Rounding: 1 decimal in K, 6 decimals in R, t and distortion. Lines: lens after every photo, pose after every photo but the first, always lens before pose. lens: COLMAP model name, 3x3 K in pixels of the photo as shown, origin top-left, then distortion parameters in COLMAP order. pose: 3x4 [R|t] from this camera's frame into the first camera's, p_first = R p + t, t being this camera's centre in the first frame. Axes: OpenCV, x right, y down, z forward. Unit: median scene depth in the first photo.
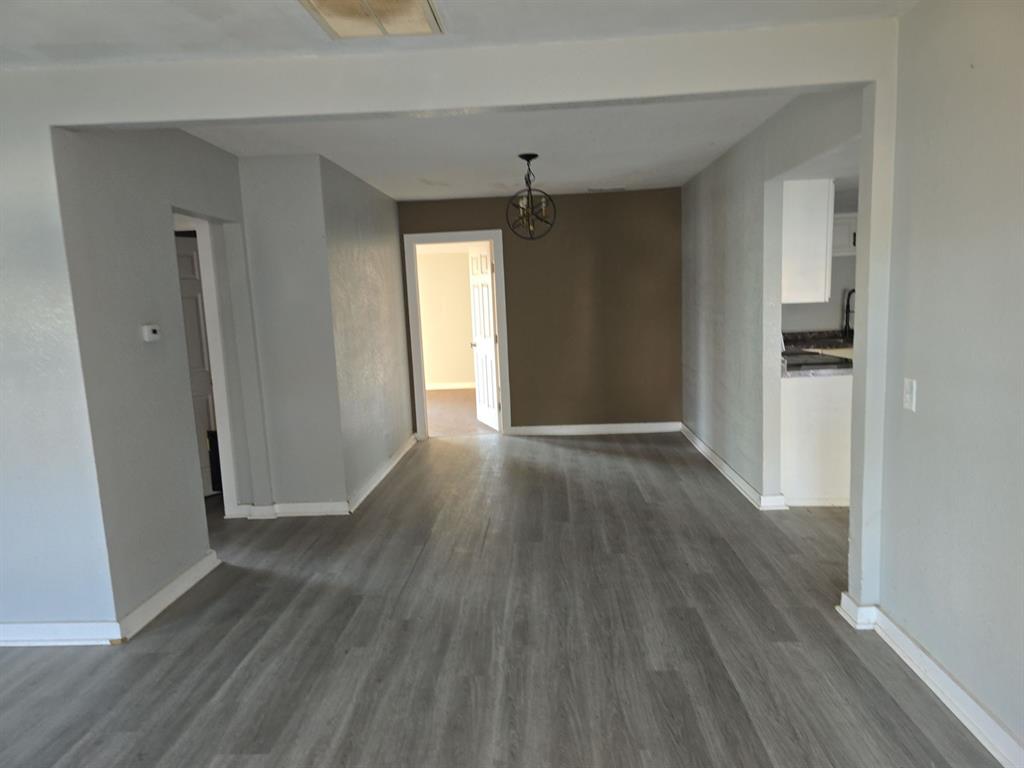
lens RADIAL K [[689.3, 0, 519.2], [0, 689.3, 392.6], [0, 0, 1]] dist [0.070226, -0.068581]
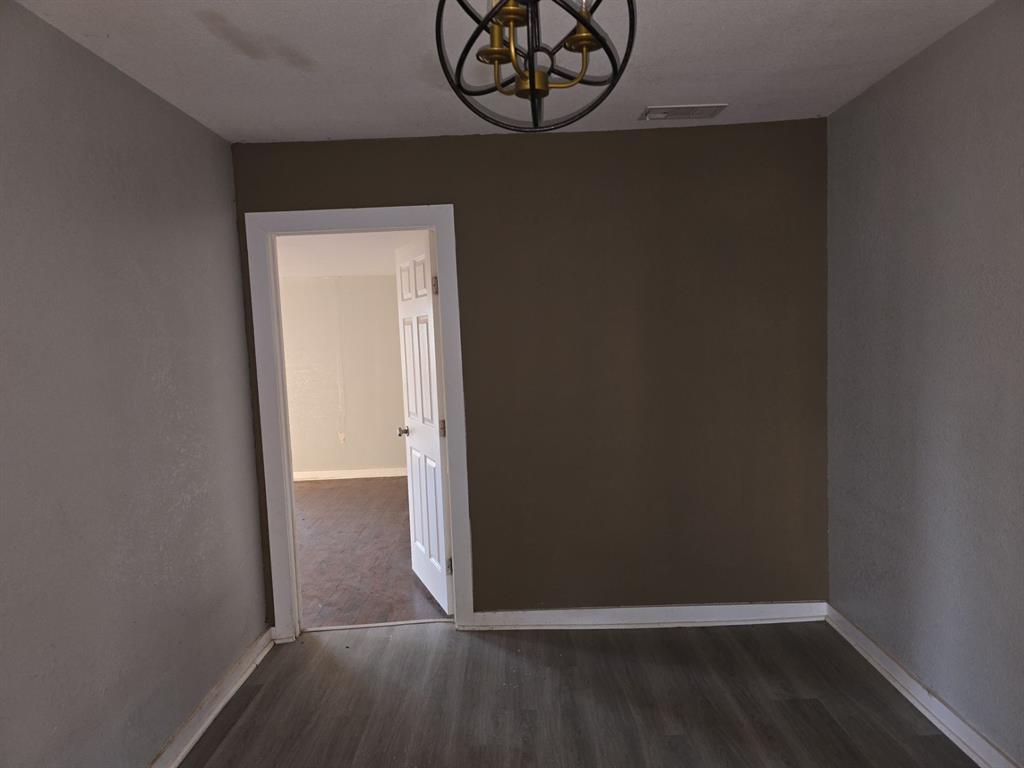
lens RADIAL K [[689.3, 0, 519.2], [0, 689.3, 392.6], [0, 0, 1]] dist [0.070226, -0.068581]
pose [[0.999083, -0.002435, 0.042736, -0.000561], [0.004808, 0.998448, -0.055493, -0.122410], [-0.042534, 0.055647, 0.997544, 0.816682]]
